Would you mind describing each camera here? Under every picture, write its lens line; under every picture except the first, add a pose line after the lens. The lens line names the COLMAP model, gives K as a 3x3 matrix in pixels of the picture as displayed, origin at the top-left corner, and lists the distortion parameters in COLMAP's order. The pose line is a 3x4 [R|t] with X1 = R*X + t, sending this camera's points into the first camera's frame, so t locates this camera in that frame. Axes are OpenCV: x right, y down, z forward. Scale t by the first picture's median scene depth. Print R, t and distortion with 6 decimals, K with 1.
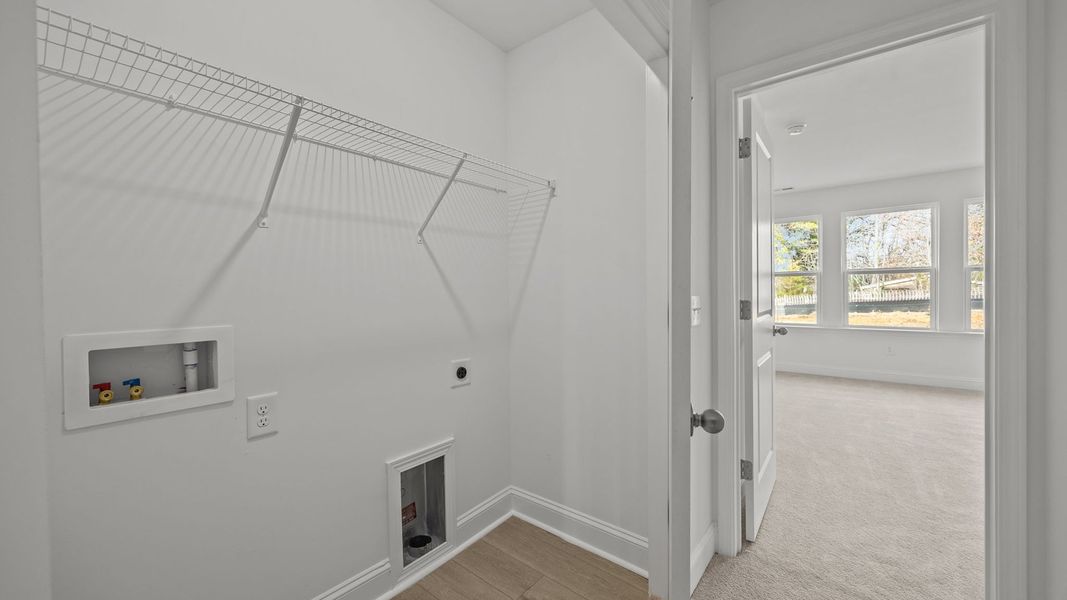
lens RADIAL K [[408.6, 0, 531.5], [0, 408.6, 293.6], [0, 0, 1]] dist [0.000387, 0.000030]
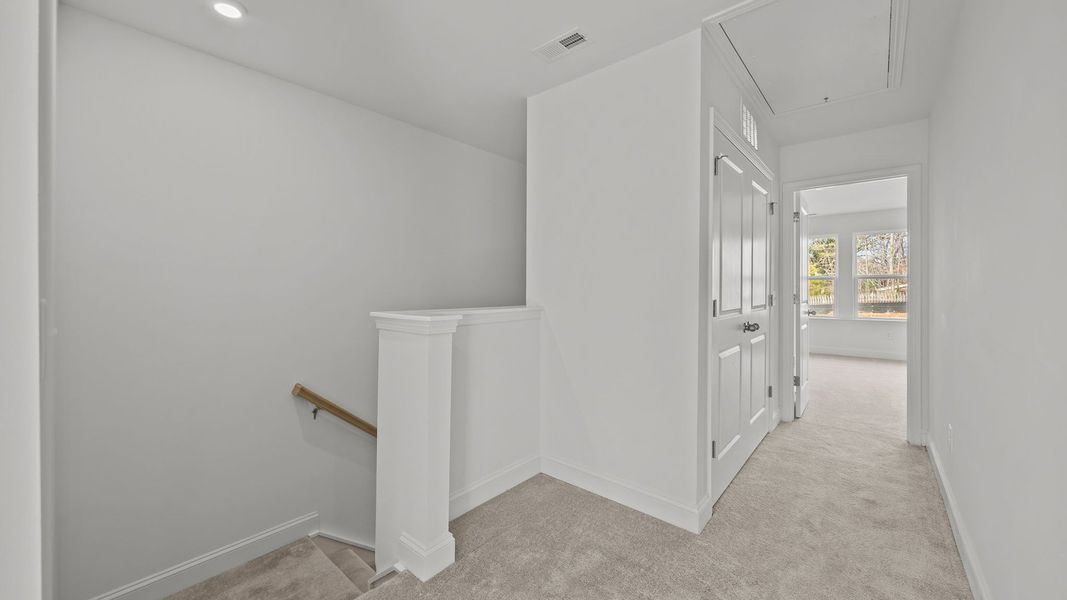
lens RADIAL K [[407.1, 0, 528.4], [0, 407.1, 287.8], [0, 0, 1]] dist [-0.000719, -0.000078]
pose [[0.999319, 0.011773, -0.034979, -0.068470], [-0.012108, 0.999883, -0.009381, 0.002073], [0.034864, 0.009798, 0.999344, -0.098324]]
